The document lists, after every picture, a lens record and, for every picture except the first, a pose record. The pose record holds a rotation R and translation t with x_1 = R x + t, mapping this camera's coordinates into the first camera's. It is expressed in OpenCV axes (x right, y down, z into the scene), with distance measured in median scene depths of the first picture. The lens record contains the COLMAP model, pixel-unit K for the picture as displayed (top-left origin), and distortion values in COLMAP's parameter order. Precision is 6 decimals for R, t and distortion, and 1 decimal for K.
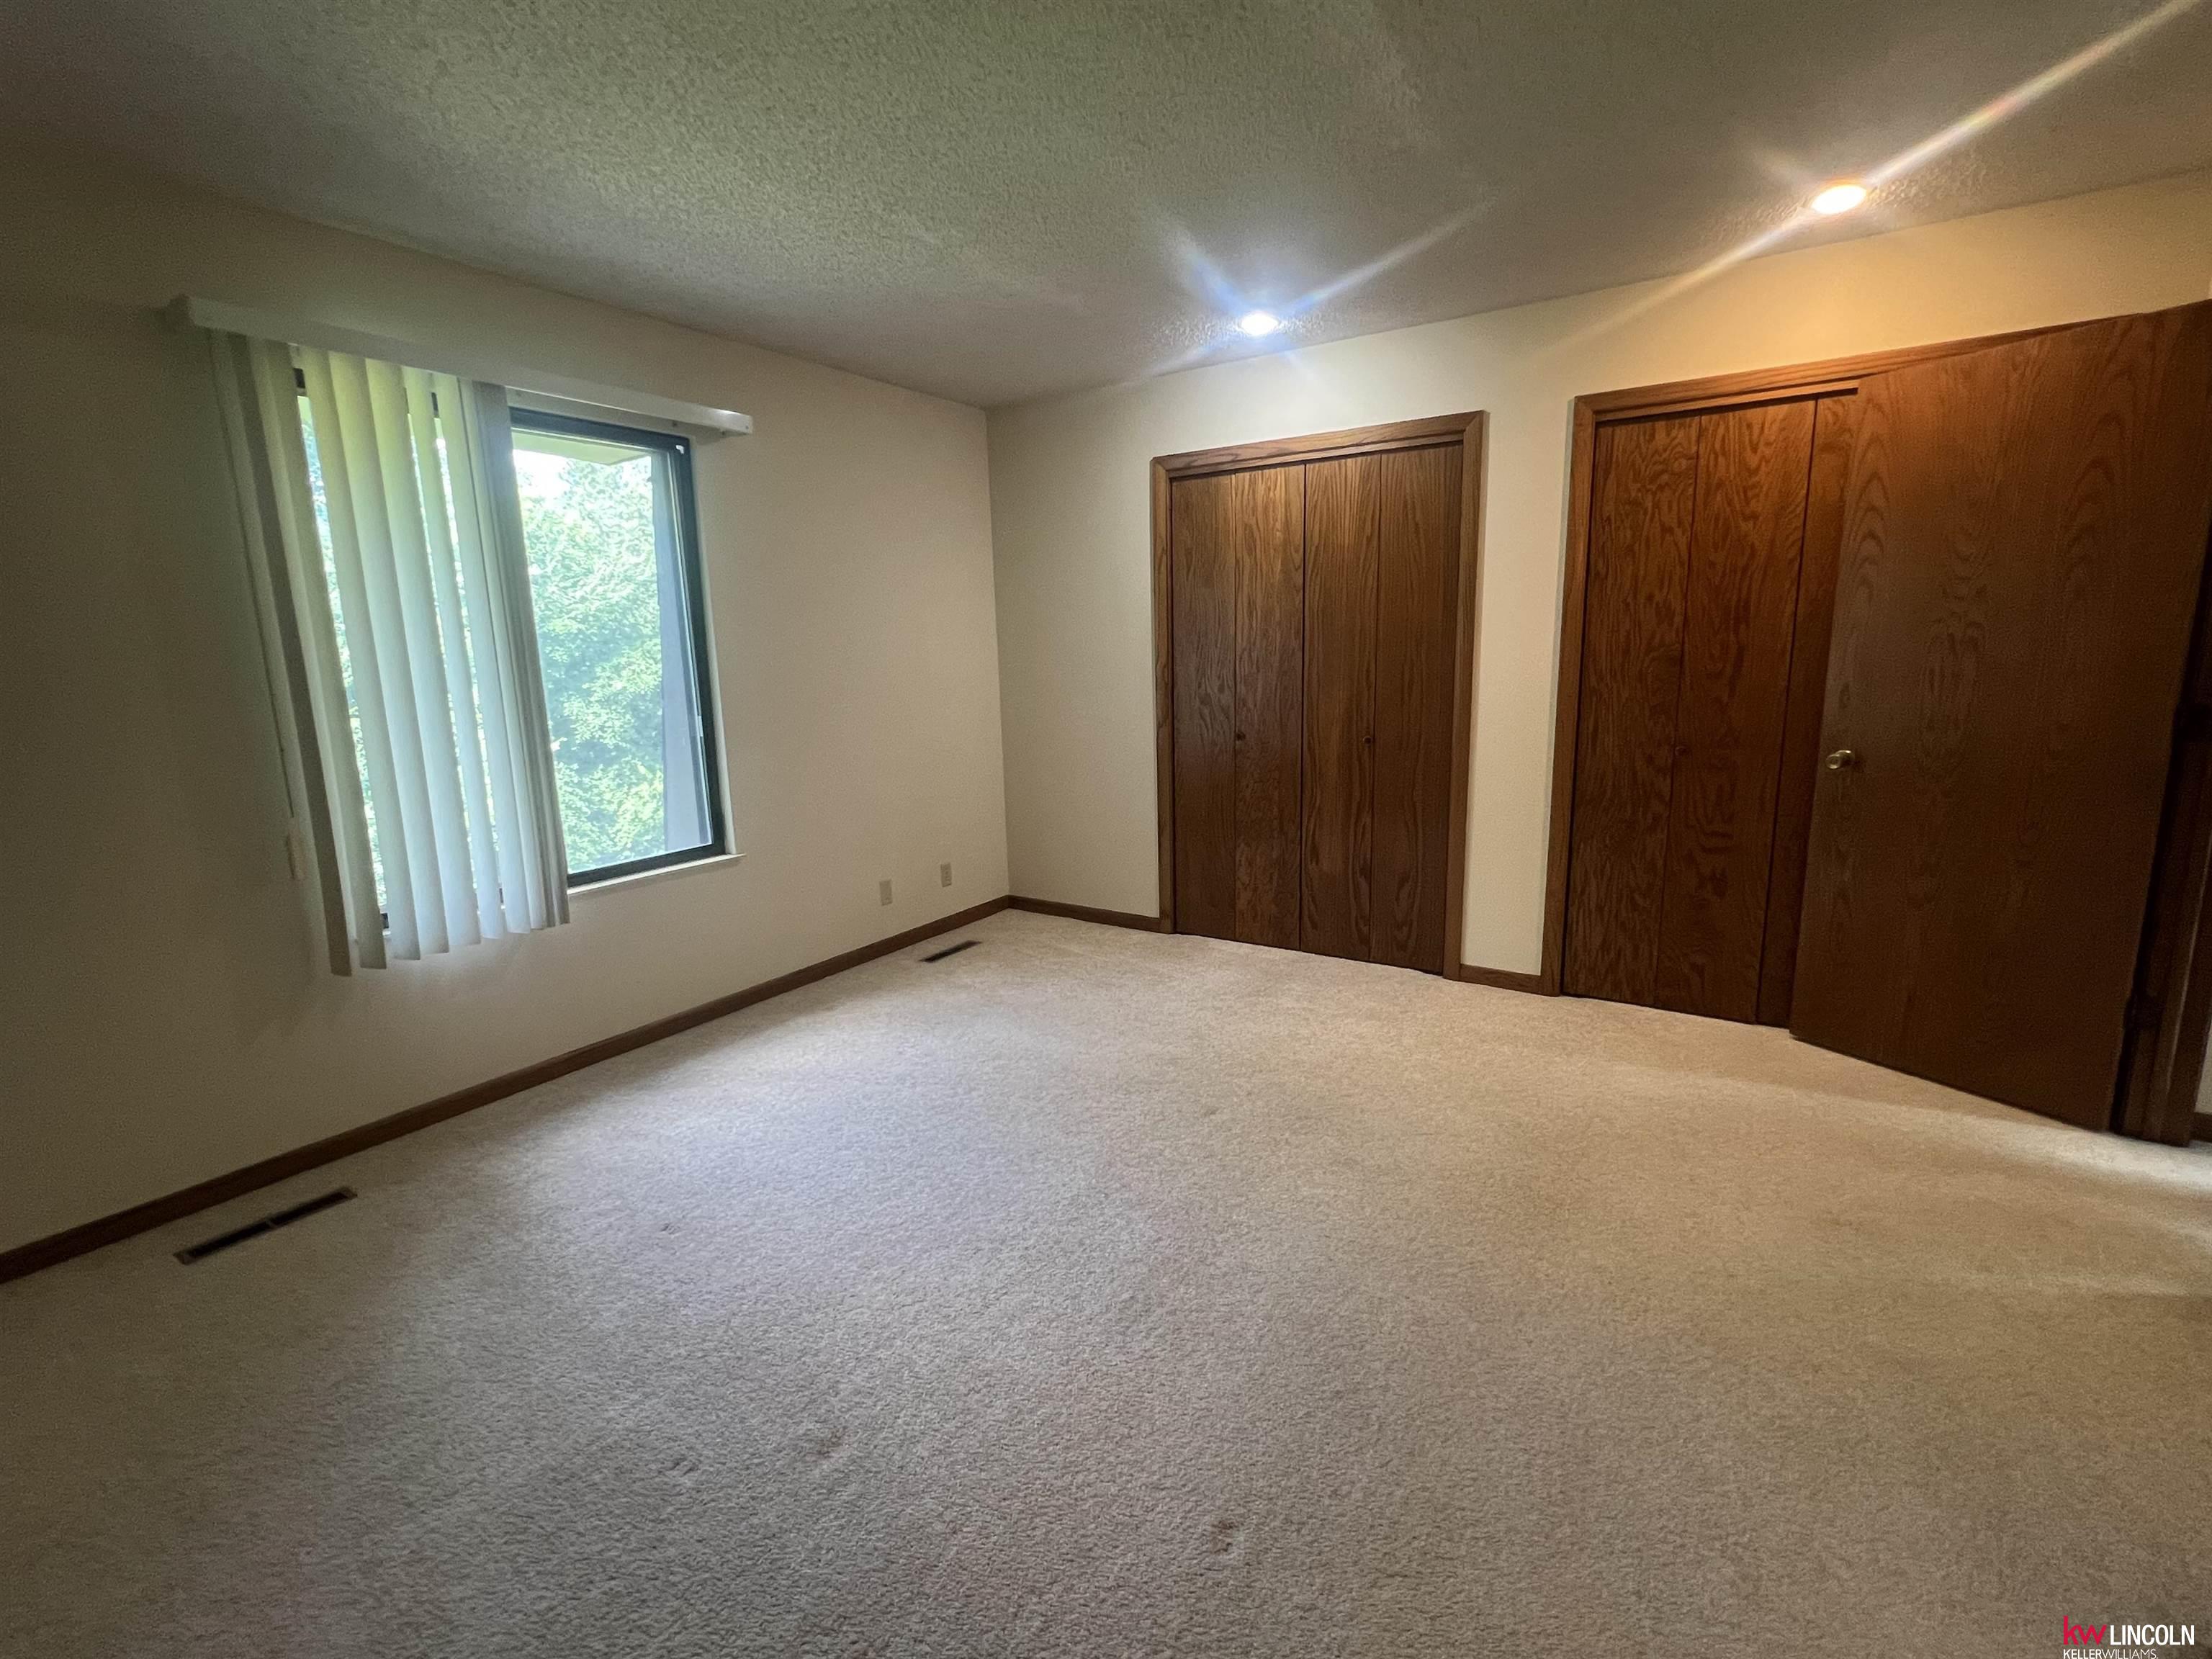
lens RADIAL K [[964.0, 0, 1115.7], [0, 964.0, 818.8], [0, 0, 1]] dist [0.000970, -0.000322]
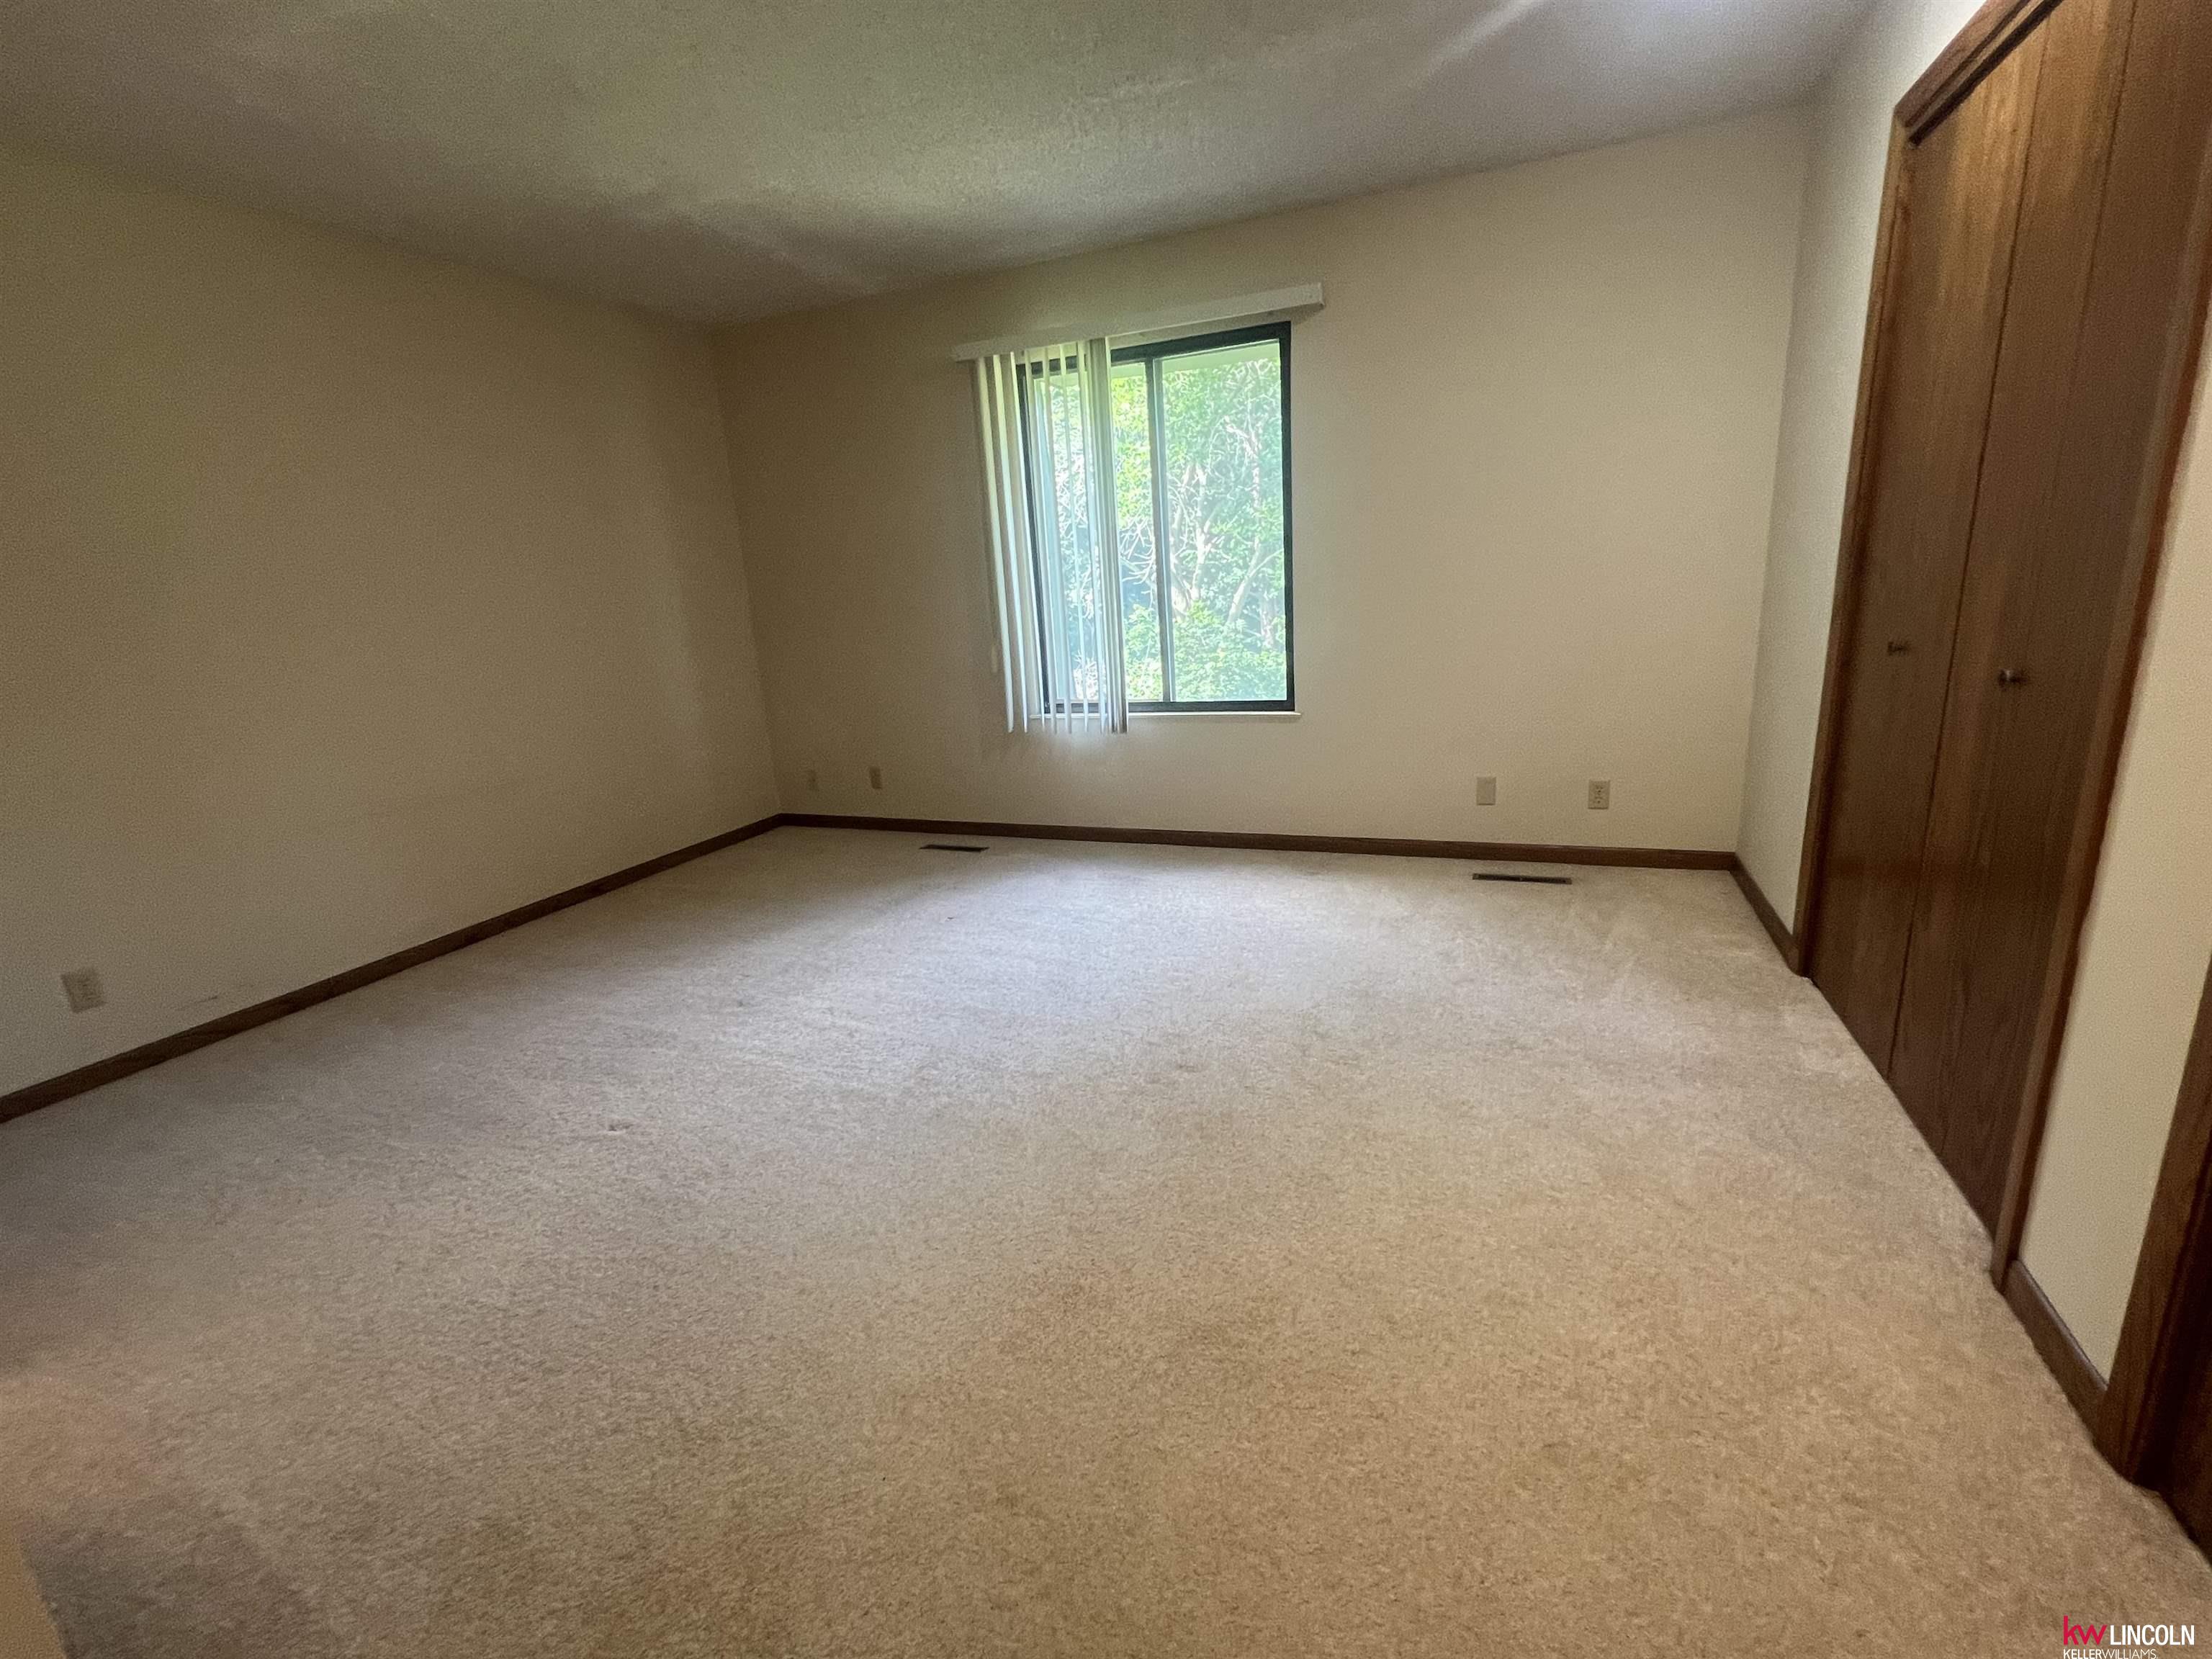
lens RADIAL K [[964.0, 0, 1110.1], [0, 964.0, 830.0], [0, 0, 1]] dist [0.000970, -0.000322]
pose [[0.204343, 0.261926, -0.943207, 0.654010], [-0.116091, 0.963222, 0.242333, -0.079536], [0.971991, 0.059979, 0.227235, 0.561878]]
